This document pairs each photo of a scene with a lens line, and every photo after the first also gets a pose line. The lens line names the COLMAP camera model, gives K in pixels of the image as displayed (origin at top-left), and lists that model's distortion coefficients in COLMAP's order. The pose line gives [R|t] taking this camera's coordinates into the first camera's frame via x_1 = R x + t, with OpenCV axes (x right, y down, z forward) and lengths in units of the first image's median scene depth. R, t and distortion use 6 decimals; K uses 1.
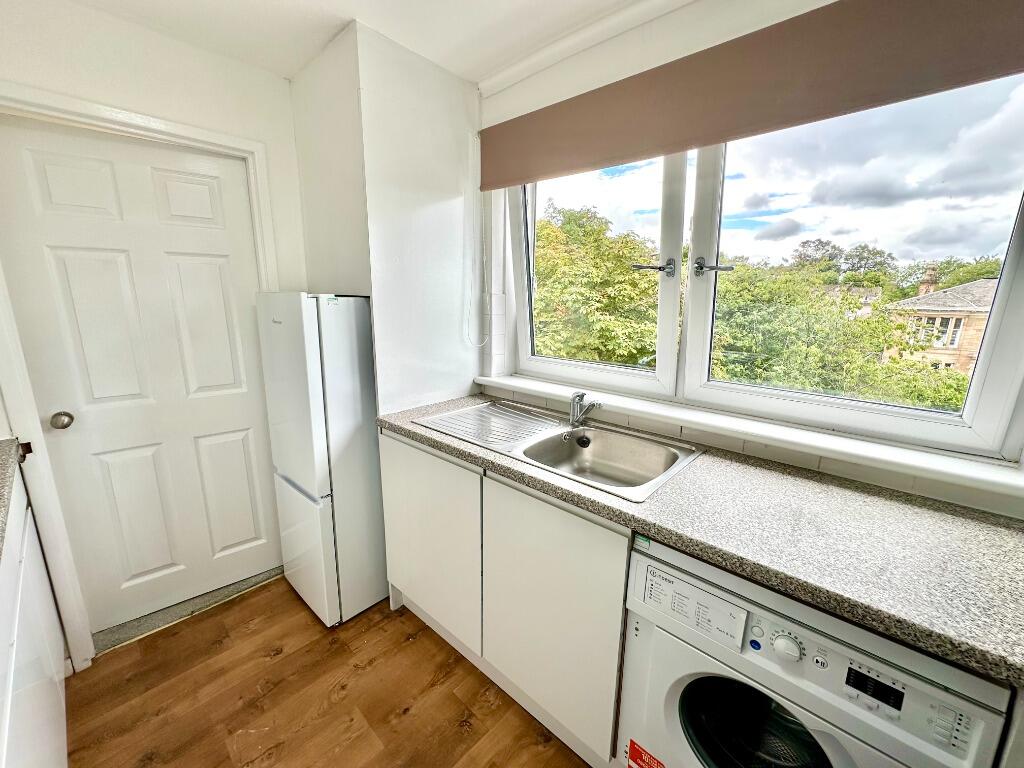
lens RADIAL K [[408.6, 0, 514.4], [0, 408.6, 381.0], [0, 0, 1]] dist [0.000691, 0.000031]
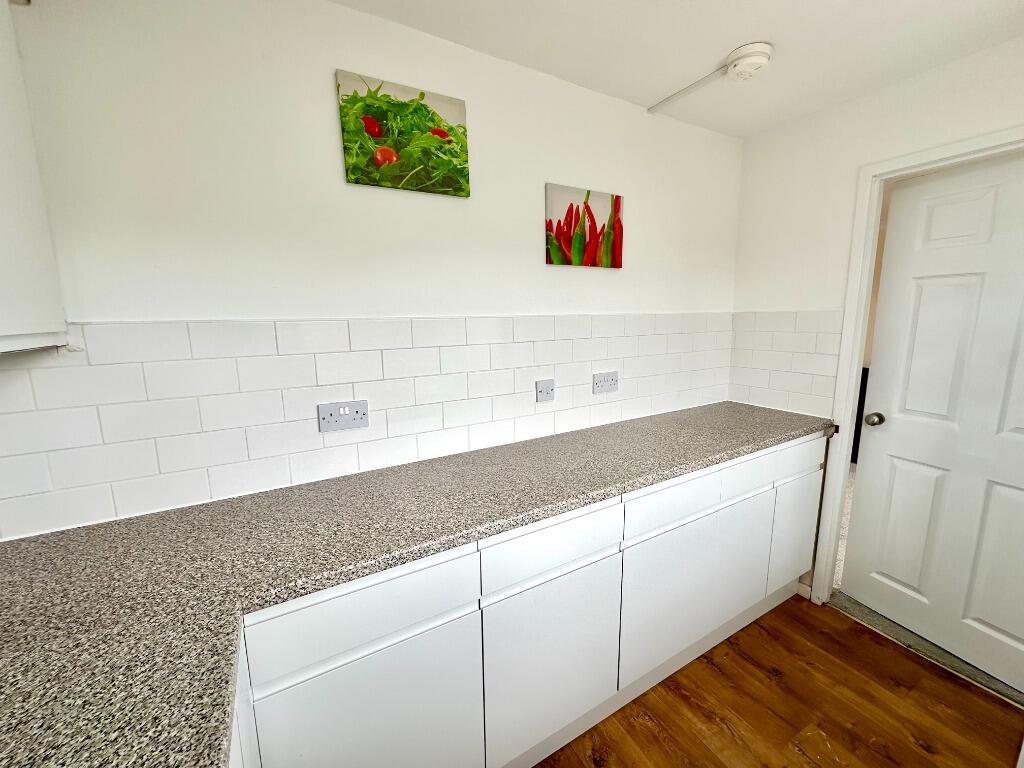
lens RADIAL K [[408.6, 0, 507.7], [0, 408.6, 383.5], [0, 0, 1]] dist [0.000691, 0.000031]
pose [[-0.321854, 0.148081, -0.935137, 0.370853], [-0.186724, 0.958367, 0.216026, -0.063124], [0.928194, 0.244141, -0.280804, 0.282027]]
